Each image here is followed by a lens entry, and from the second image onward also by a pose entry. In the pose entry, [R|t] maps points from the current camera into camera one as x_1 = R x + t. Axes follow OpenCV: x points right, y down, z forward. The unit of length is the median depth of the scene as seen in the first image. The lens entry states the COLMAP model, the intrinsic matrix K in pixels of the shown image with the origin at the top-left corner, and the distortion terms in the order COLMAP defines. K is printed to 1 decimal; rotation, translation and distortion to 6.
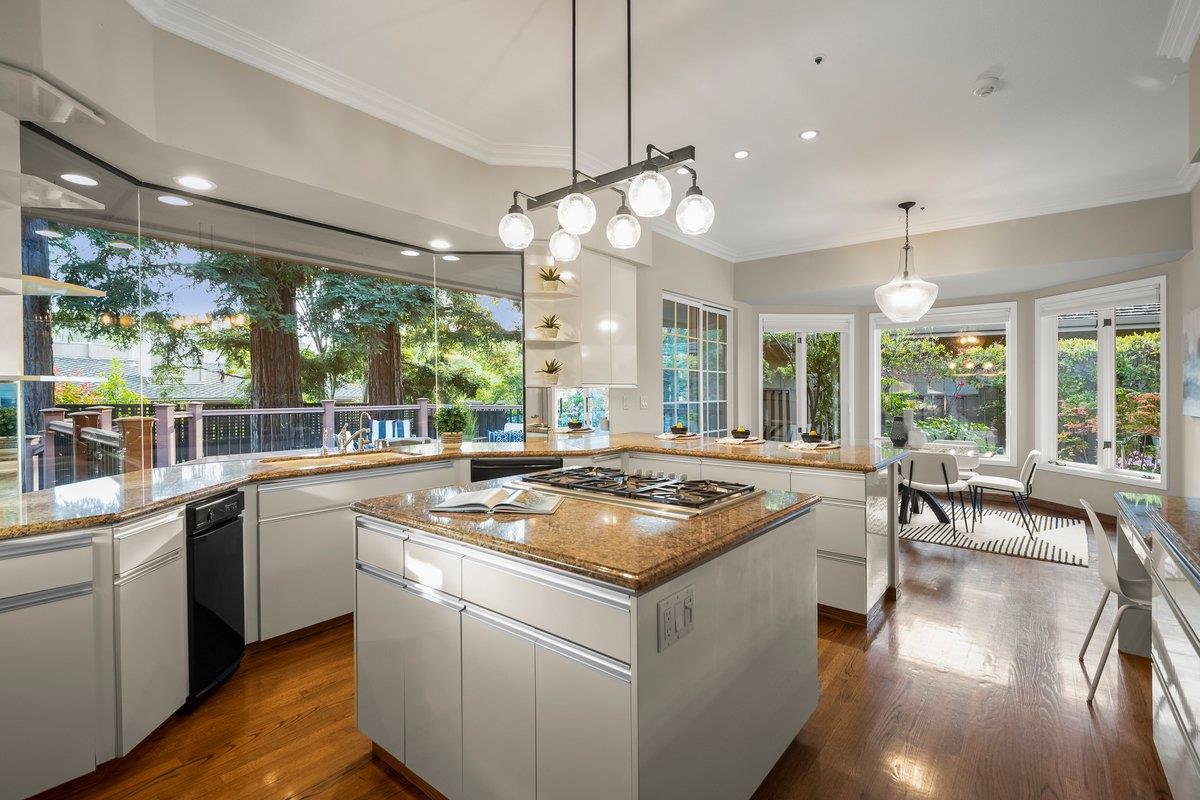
lens RADIAL K [[547.2, 0, 594.7], [0, 547.2, 392.8], [0, 0, 1]] dist [0.034785, -0.021494]
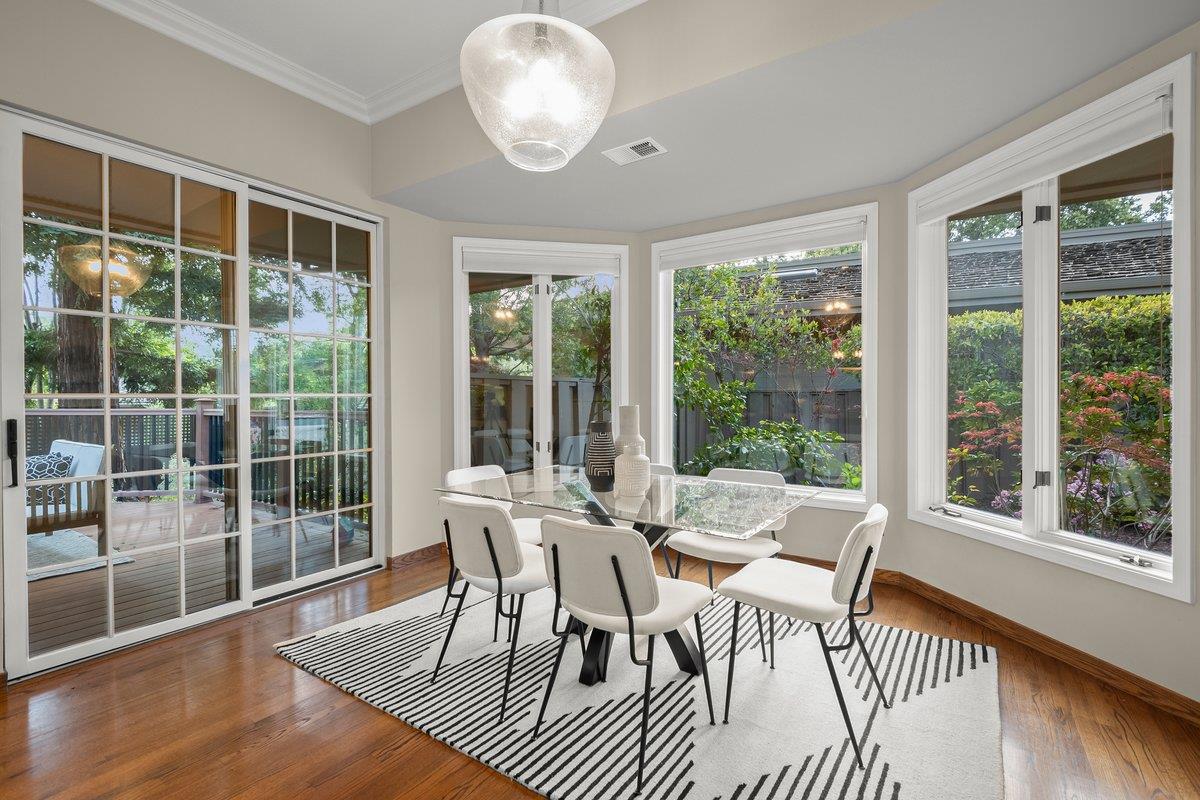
lens RADIAL K [[536.5, 0, 600.3], [0, 536.5, 404.1], [0, 0, 1]] dist [0.023946, -0.013334]
pose [[0.995765, -0.007937, 0.091589, 0.475846], [0.006861, 0.999904, 0.012060, 0.021612], [-0.091676, -0.011380, 0.995724, 0.538959]]
